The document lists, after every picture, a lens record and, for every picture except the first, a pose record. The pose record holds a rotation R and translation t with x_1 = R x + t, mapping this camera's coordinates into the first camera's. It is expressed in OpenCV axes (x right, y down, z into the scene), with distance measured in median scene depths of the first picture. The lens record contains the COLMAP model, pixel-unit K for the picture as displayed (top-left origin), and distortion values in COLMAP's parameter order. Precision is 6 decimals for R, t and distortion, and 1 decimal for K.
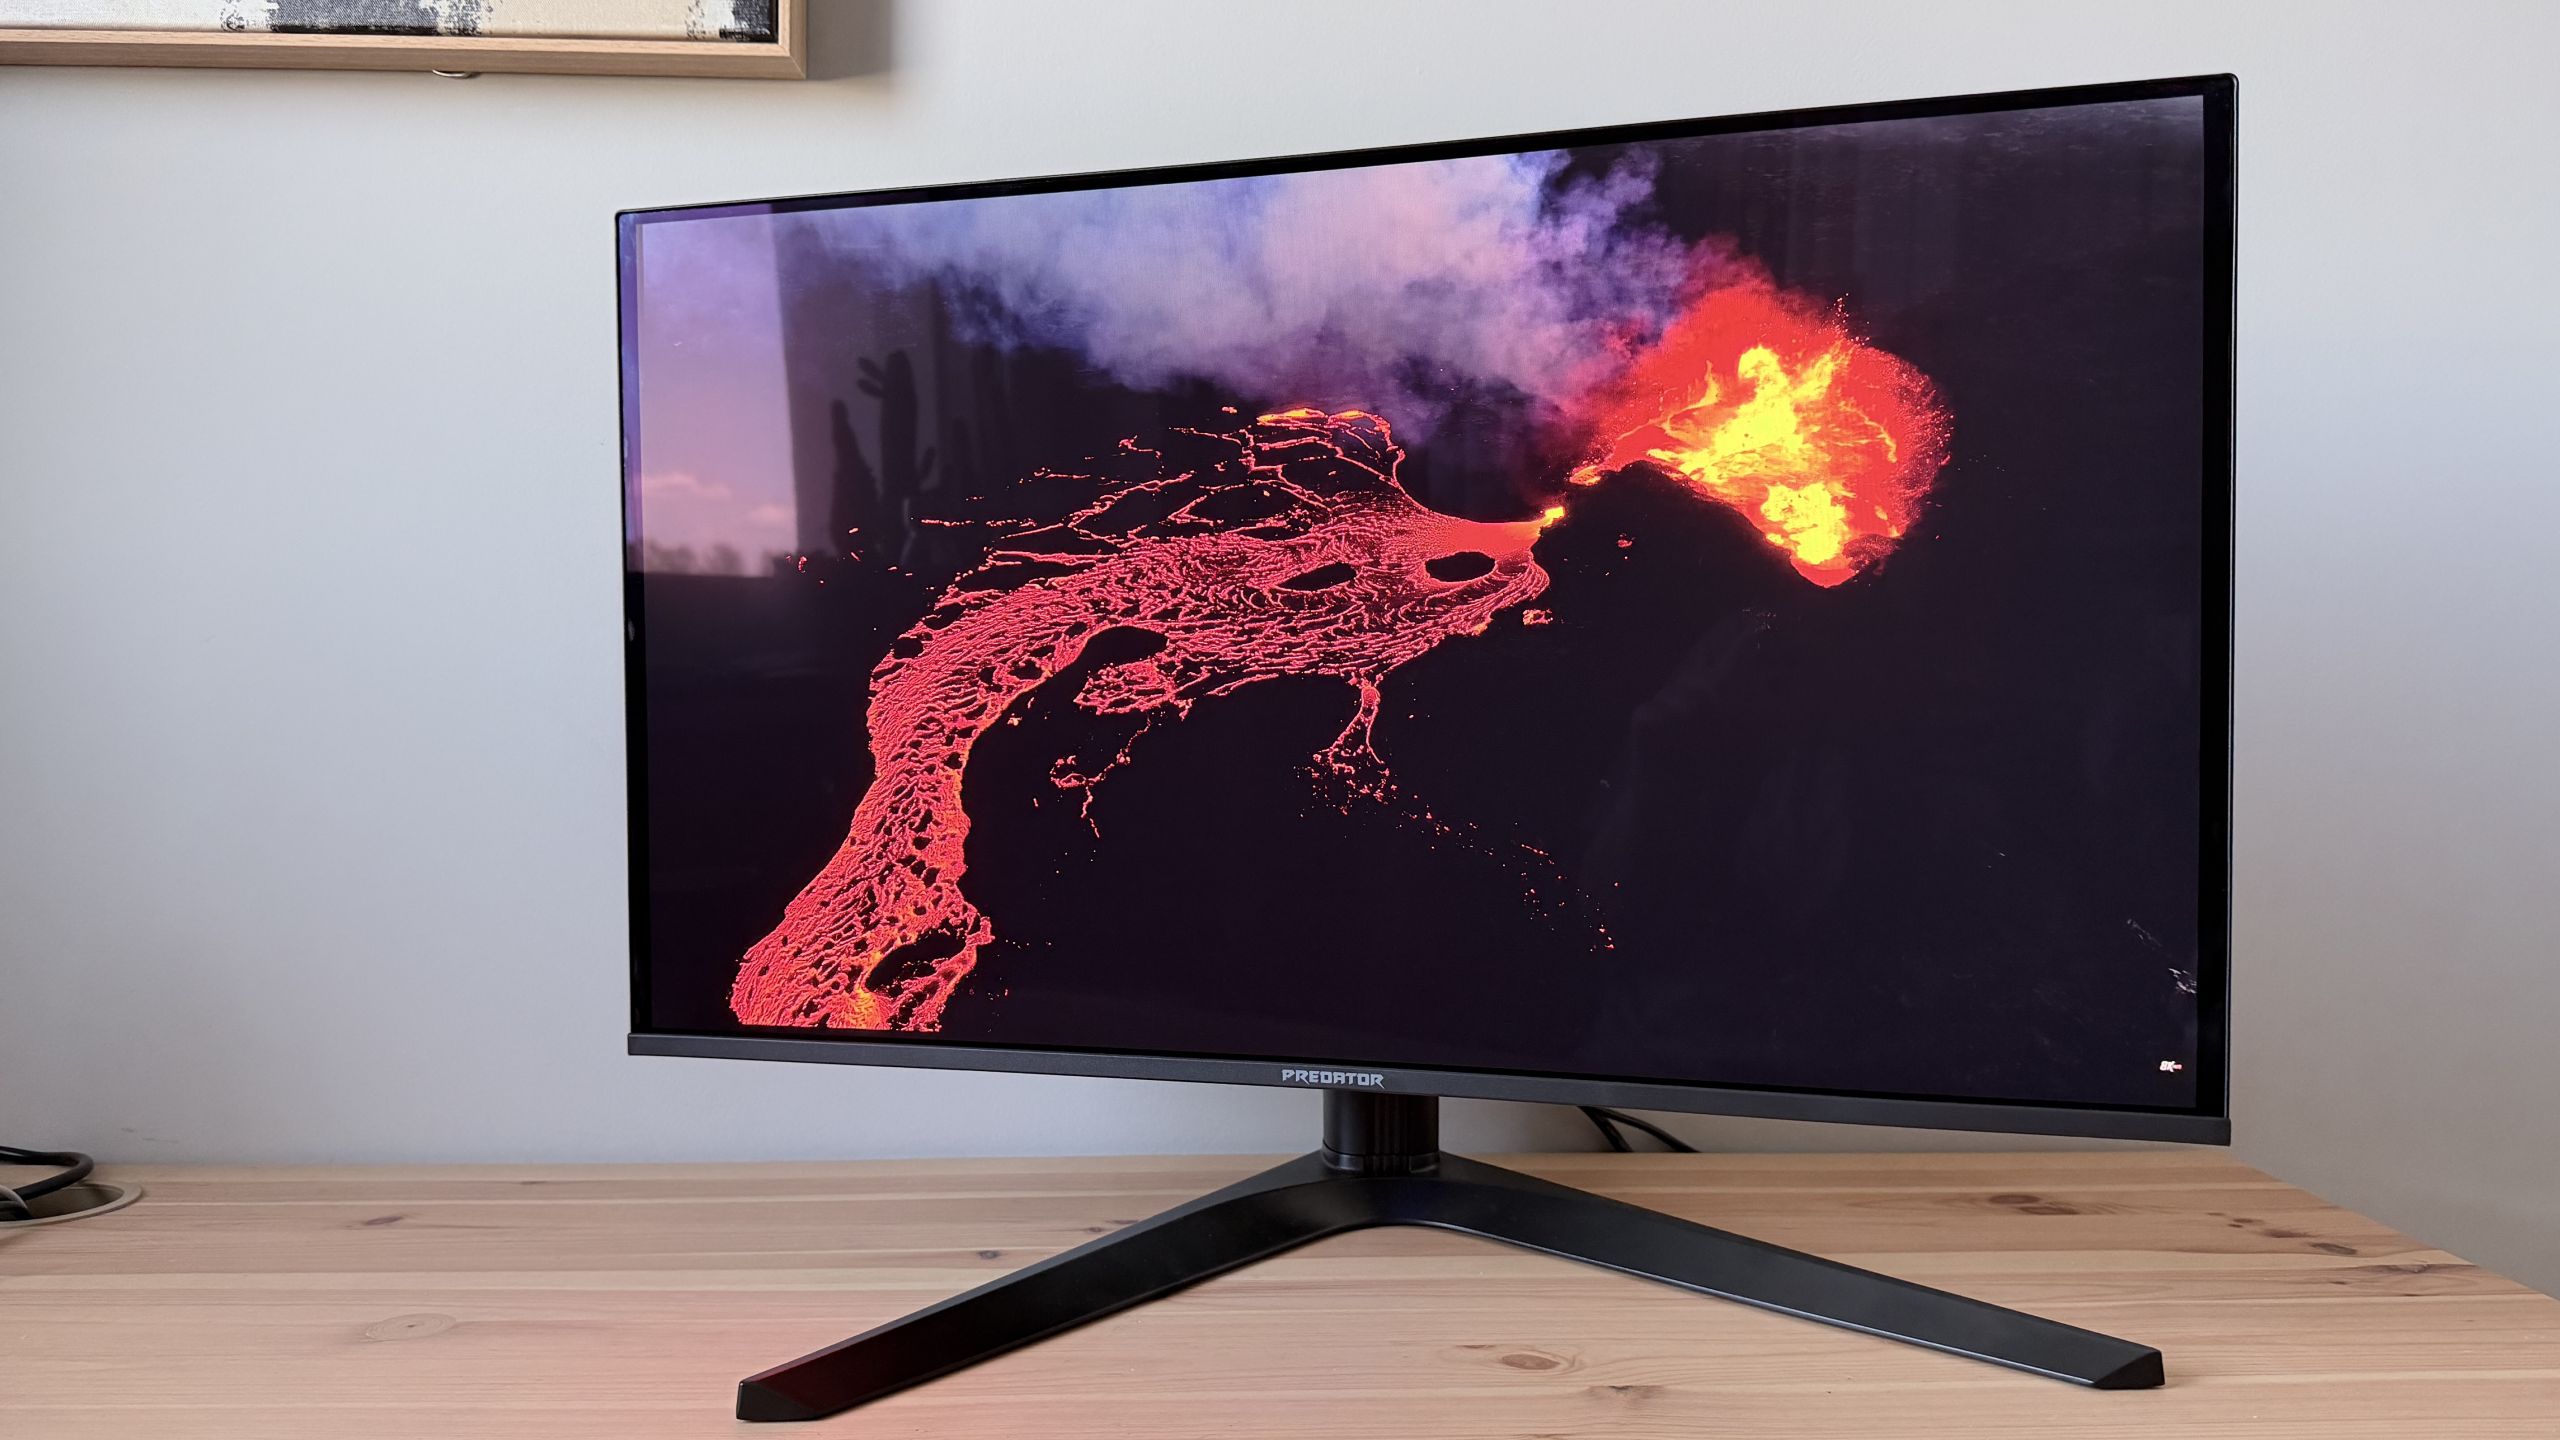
lens RADIAL K [[1643.7, 0, 1283.6], [0, 1643.7, 727.5], [0, 0, 1]] dist [0.053597, -0.024928]
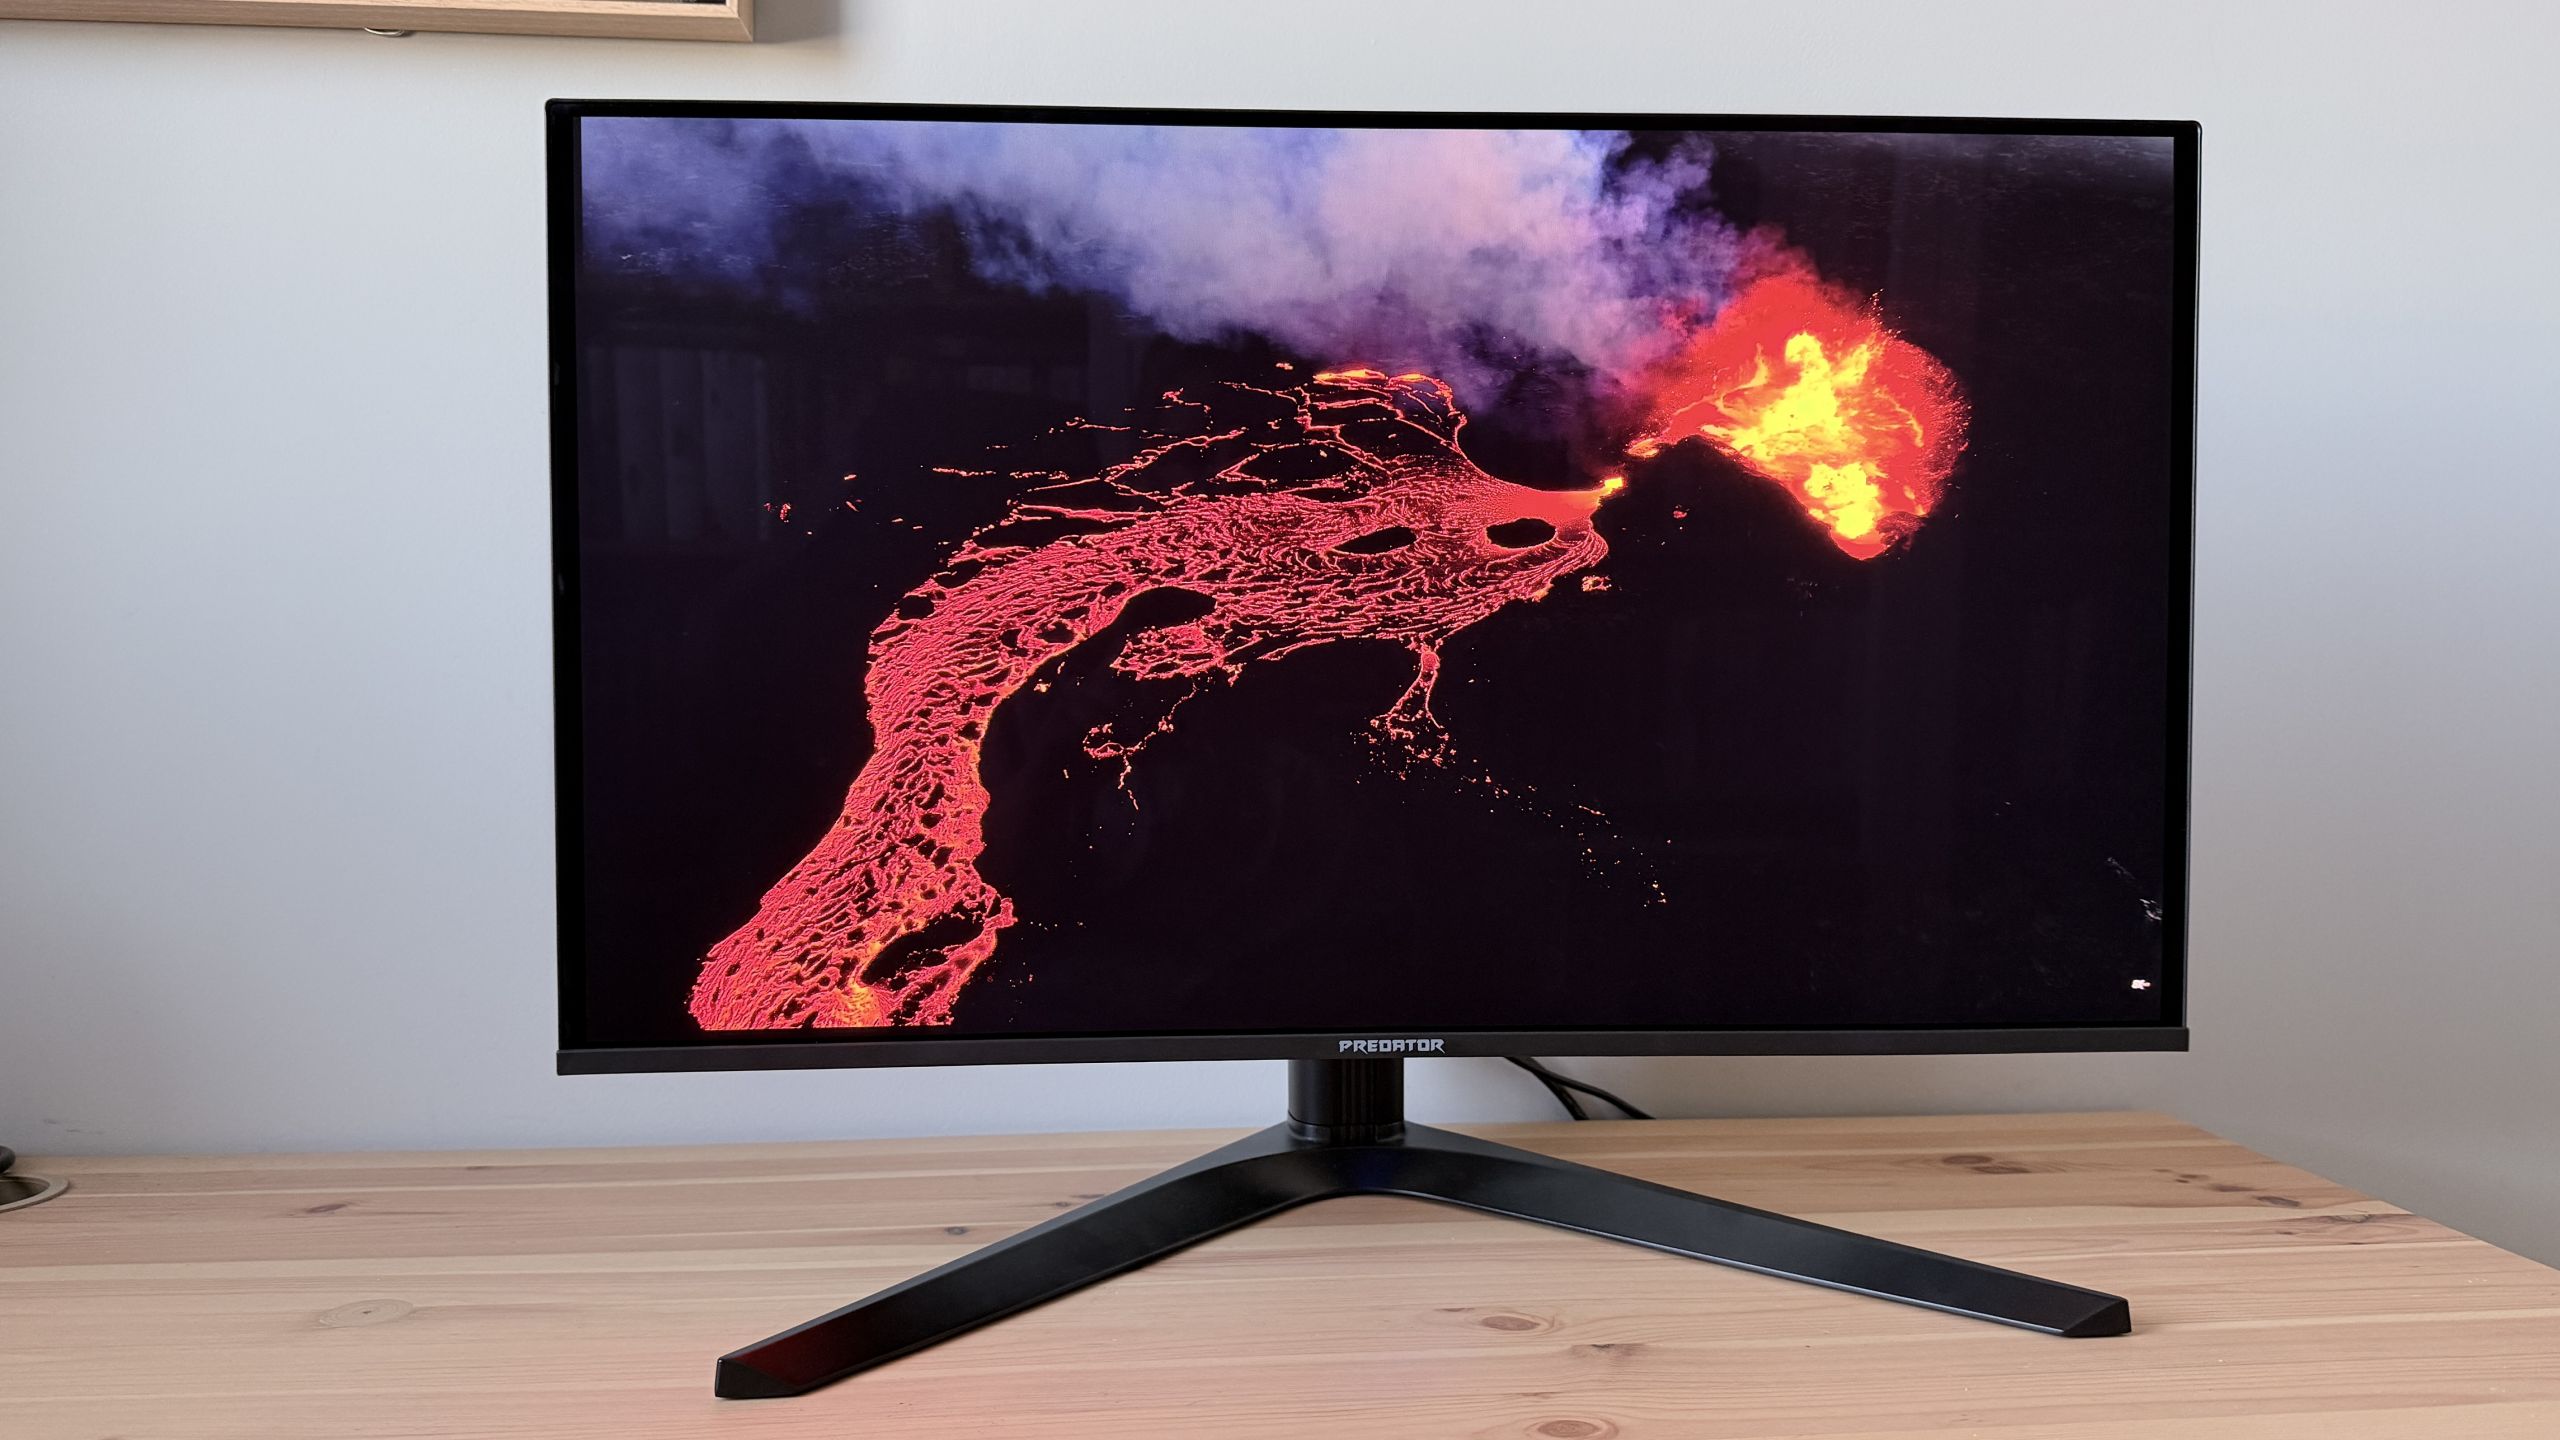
lens RADIAL K [[1643.7, 0, 1278.1], [0, 1643.7, 711.6], [0, 0, 1]] dist [0.053597, -0.024928]
pose [[0.956586, -0.006302, 0.291382, -0.323457], [0.005216, 0.999976, 0.004501, 0.006685], [-0.291403, -0.002785, 0.956596, 0.070659]]
